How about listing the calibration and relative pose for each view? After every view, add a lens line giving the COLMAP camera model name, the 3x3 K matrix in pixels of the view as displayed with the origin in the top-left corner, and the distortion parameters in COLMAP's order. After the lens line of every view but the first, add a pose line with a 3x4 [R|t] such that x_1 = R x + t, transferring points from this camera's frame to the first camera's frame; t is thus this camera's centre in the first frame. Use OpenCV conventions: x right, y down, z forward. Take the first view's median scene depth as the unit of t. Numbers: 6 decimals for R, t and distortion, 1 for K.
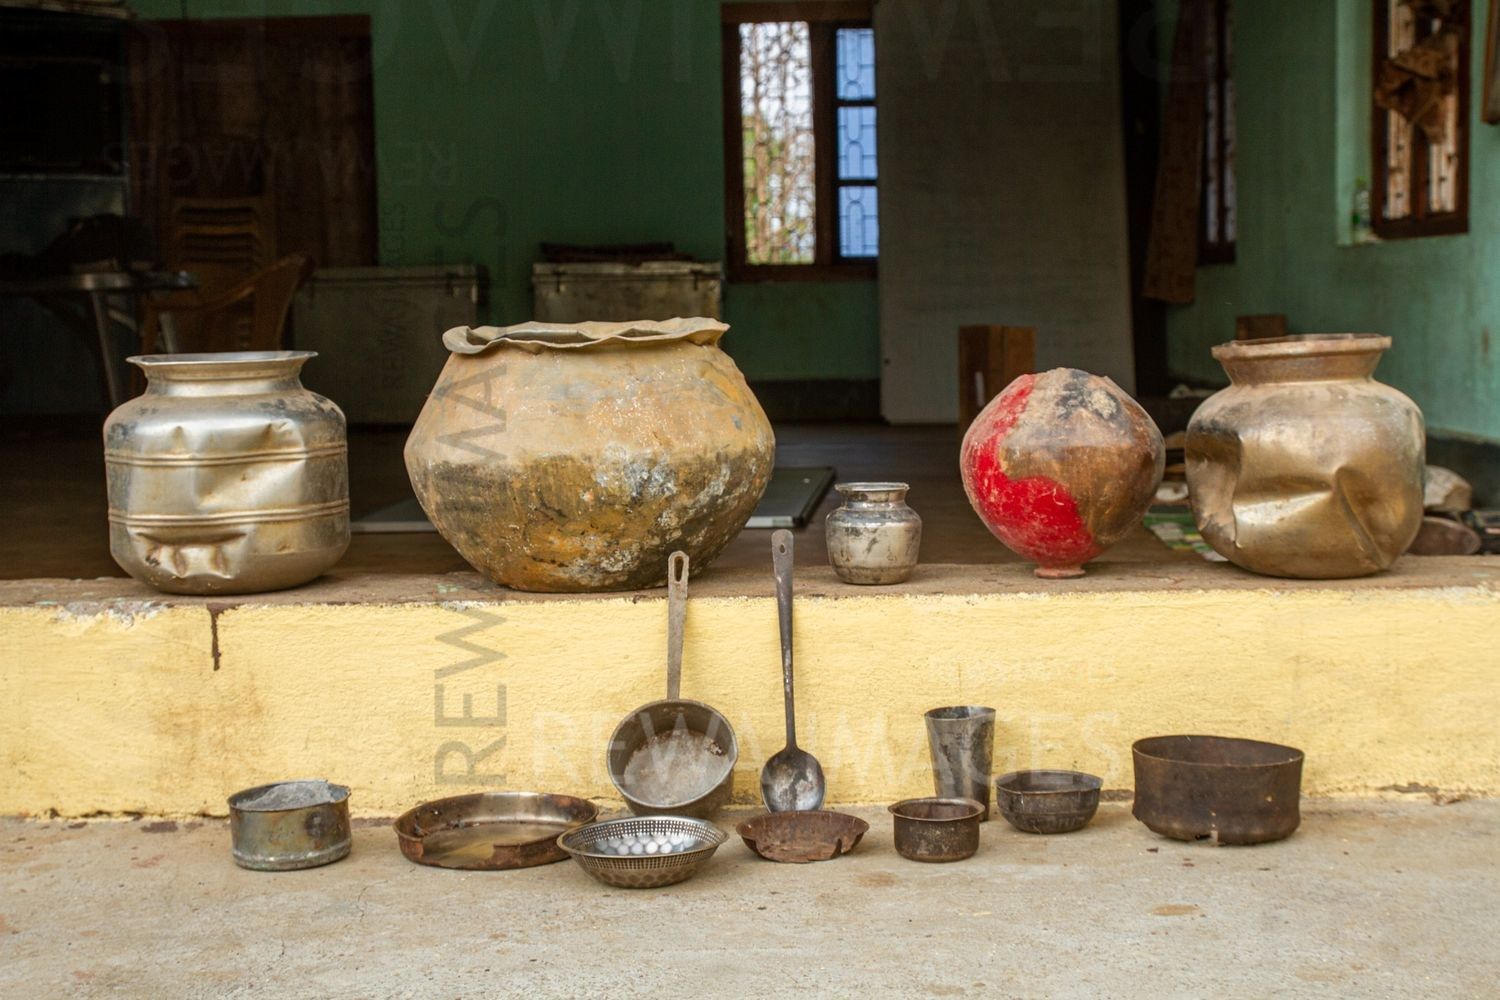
lens RADIAL K [[2235.5, 0, 750.2], [0, 2235.5, 500.2], [0, 0, 1]] dist [-0.012875, 0.000000]
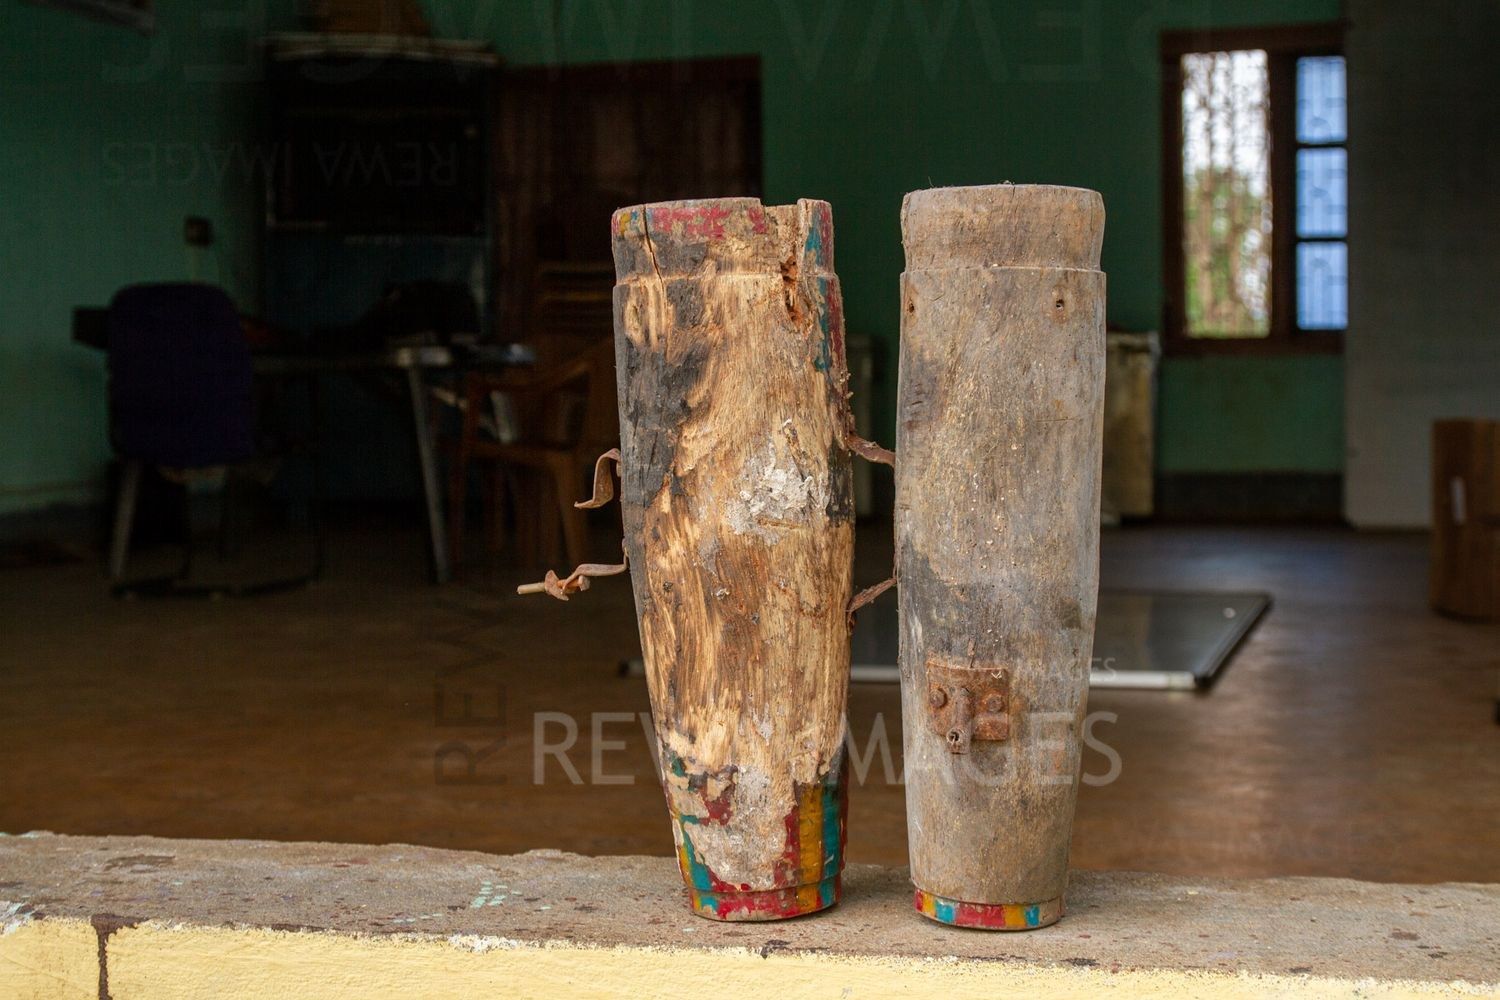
lens RADIAL K [[2235.5, 0, 750.2], [0, 2235.5, 499.8], [0, 0, 1]] dist [-0.012875, 0.000000]
pose [[0.976129, 0.017540, -0.216481, 0.022881], [-0.023379, 0.999428, -0.024440, -0.019581], [0.215928, 0.028918, 0.975981, 0.142825]]
